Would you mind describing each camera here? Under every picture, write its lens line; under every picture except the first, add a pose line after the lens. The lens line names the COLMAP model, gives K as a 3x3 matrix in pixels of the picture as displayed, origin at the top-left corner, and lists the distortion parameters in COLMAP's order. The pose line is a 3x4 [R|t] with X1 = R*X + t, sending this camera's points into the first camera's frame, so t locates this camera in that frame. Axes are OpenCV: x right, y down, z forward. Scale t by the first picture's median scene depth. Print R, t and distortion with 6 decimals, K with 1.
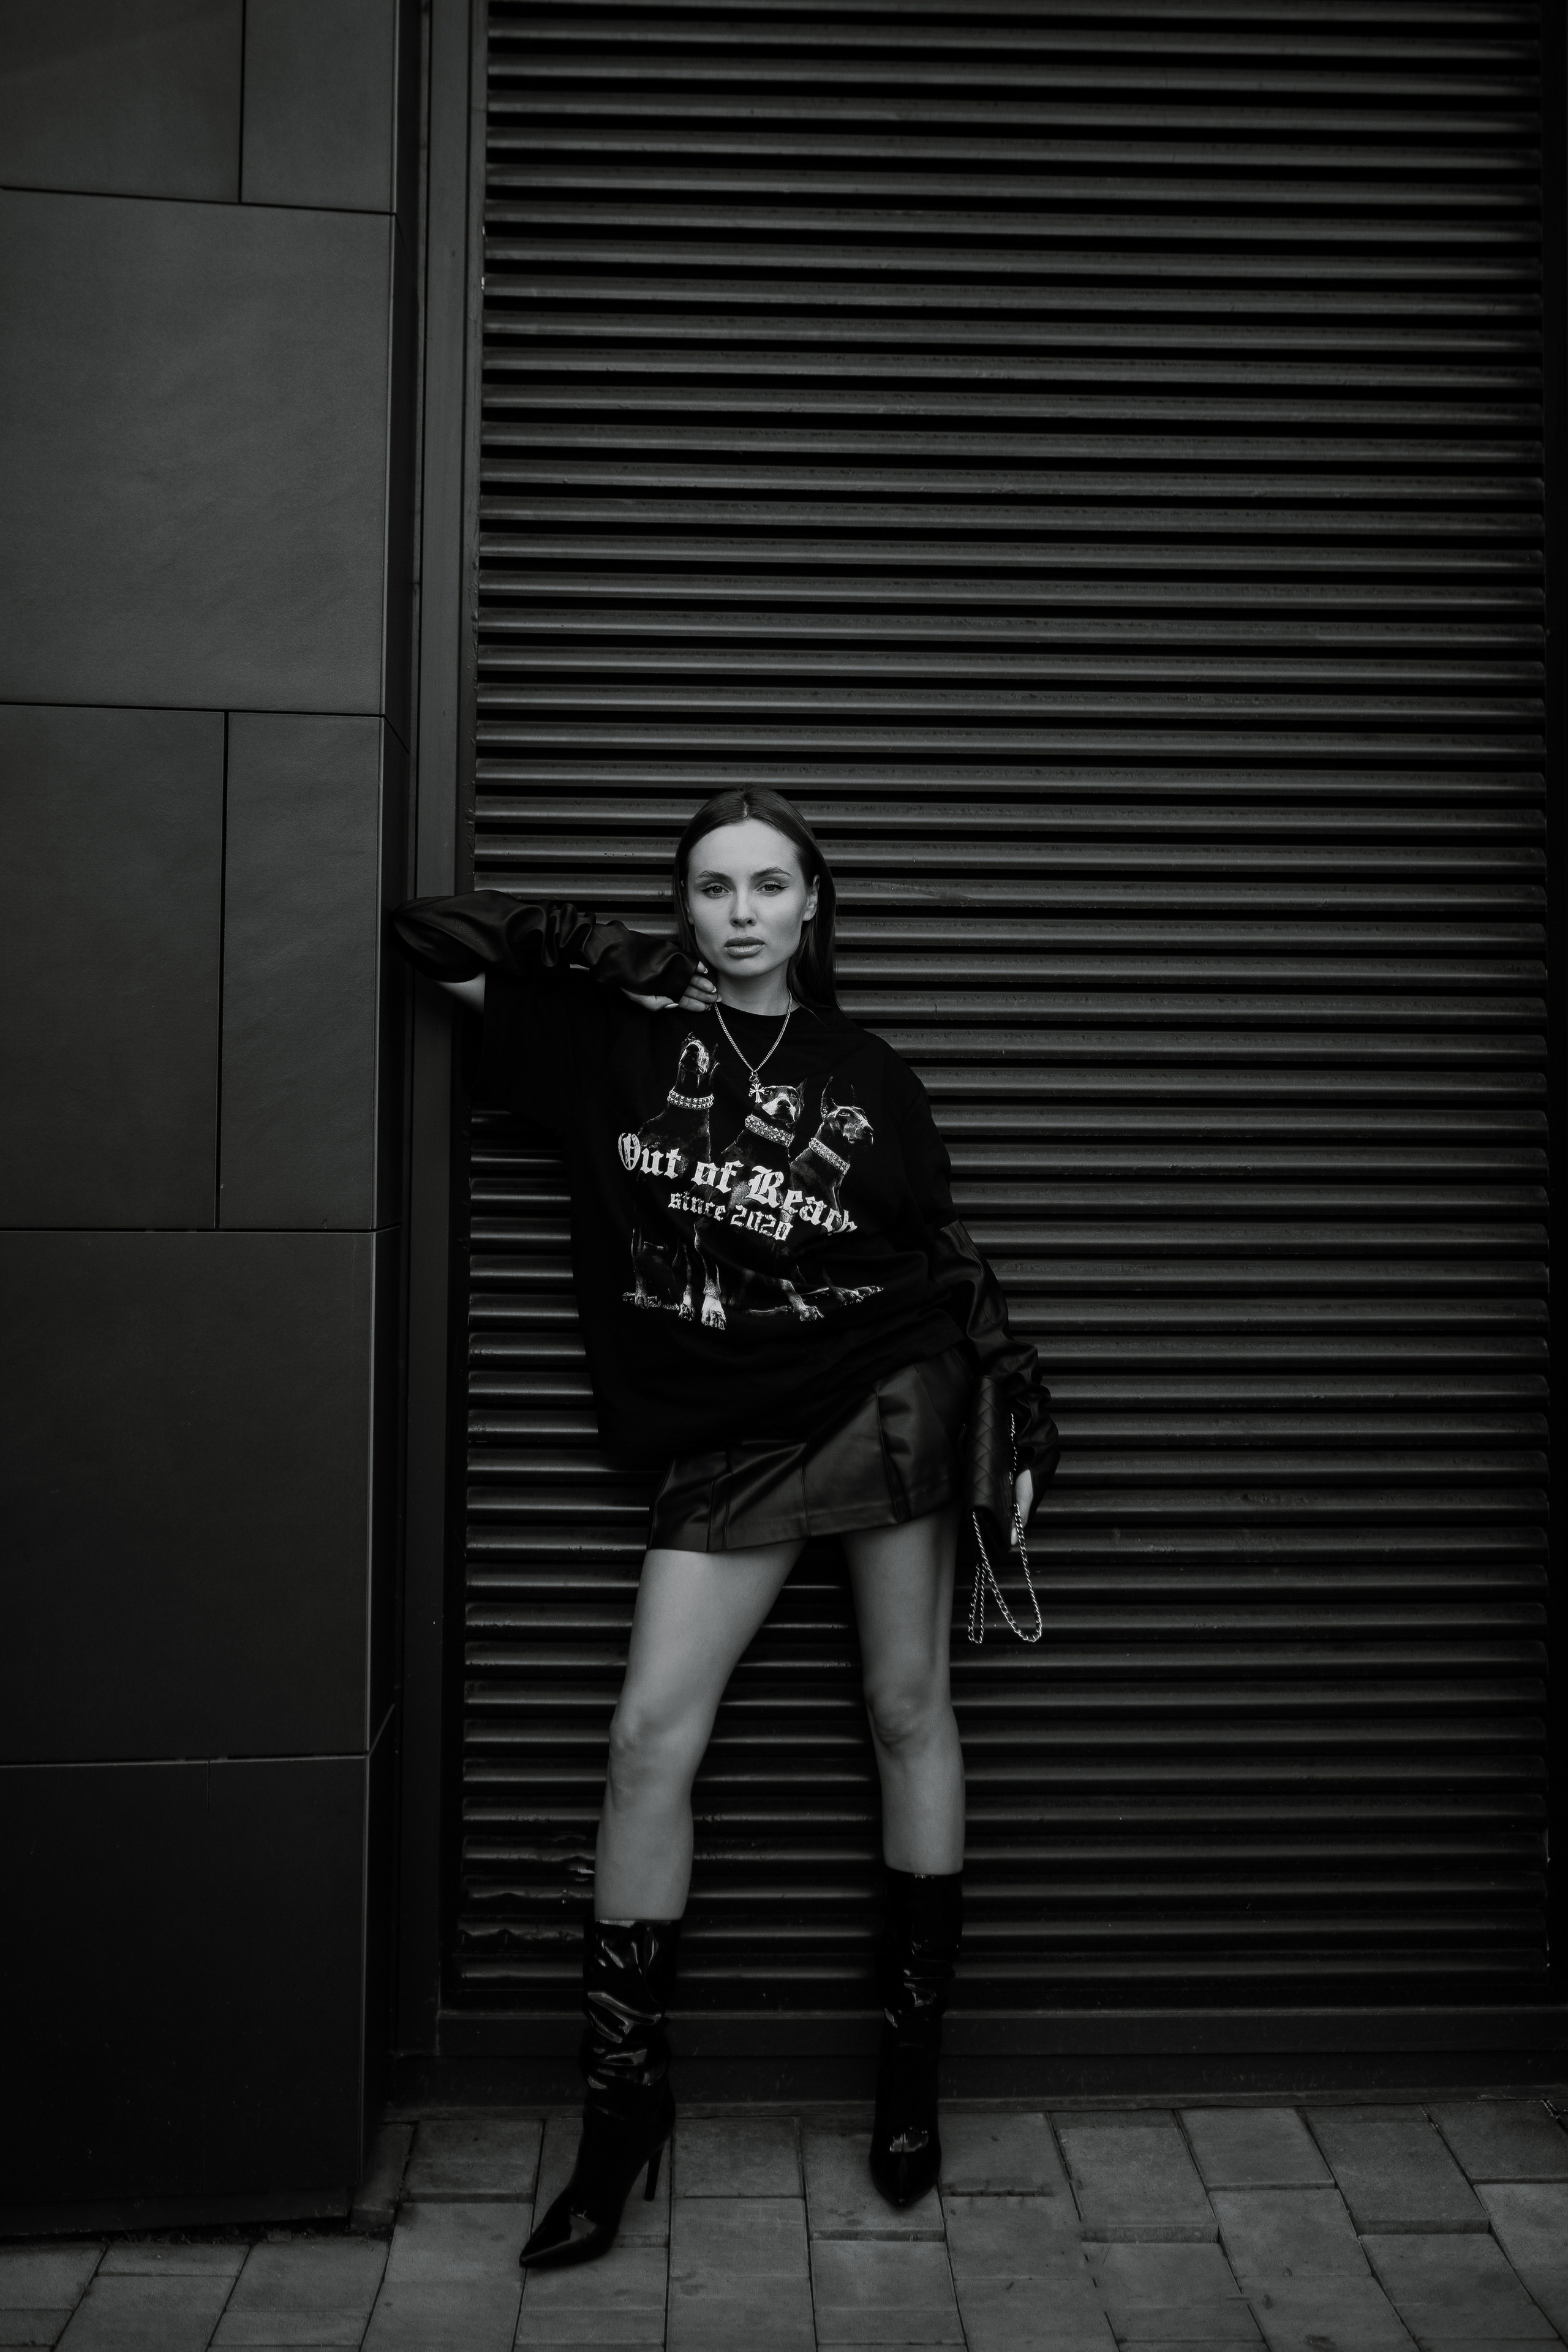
lens RADIAL K [[2472.7, 0, 781.3], [0, 2472.7, 1020.4], [0, 0, 1]] dist [-0.034694, 0.020774]
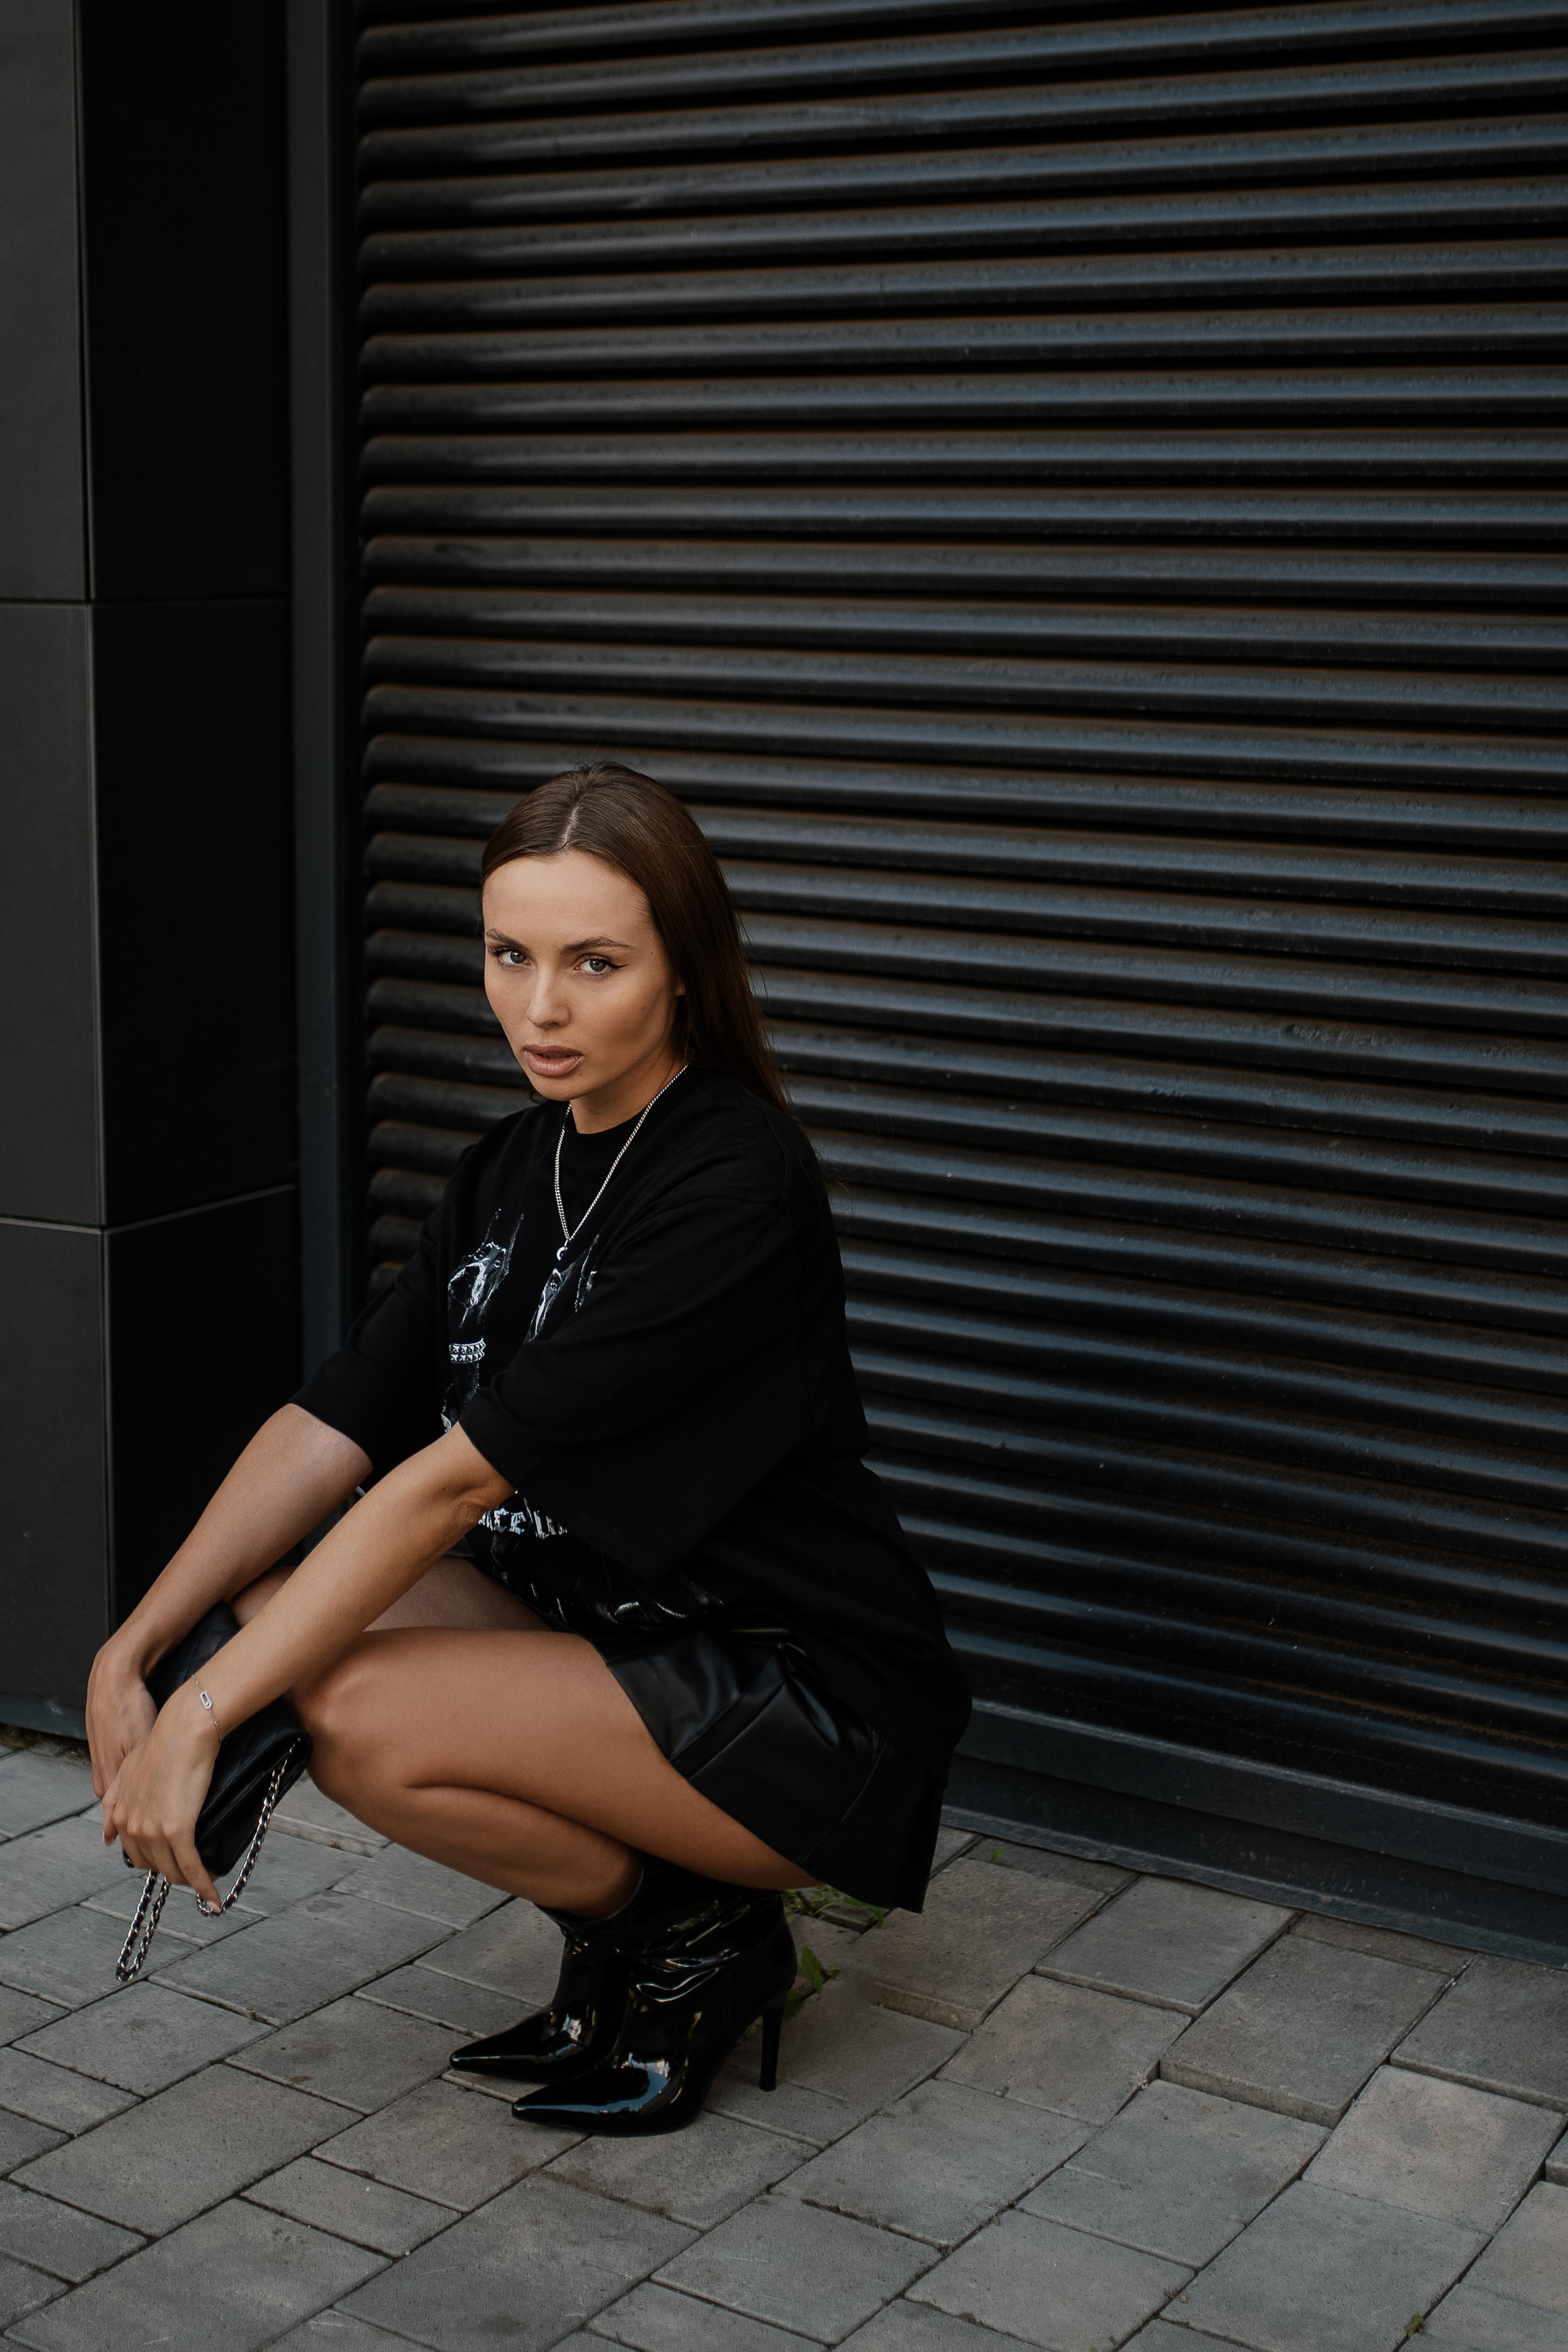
lens RADIAL K [[3428.8, 0, 782.5], [0, 3428.8, 982.3], [0, 0, 1]] dist [-0.052025, -0.053799]
pose [[0.810103, 0.079515, -0.580871, 0.635462], [0.034024, 0.982715, 0.181974, 0.011306], [0.585300, -0.167181, 0.793394, 0.210354]]
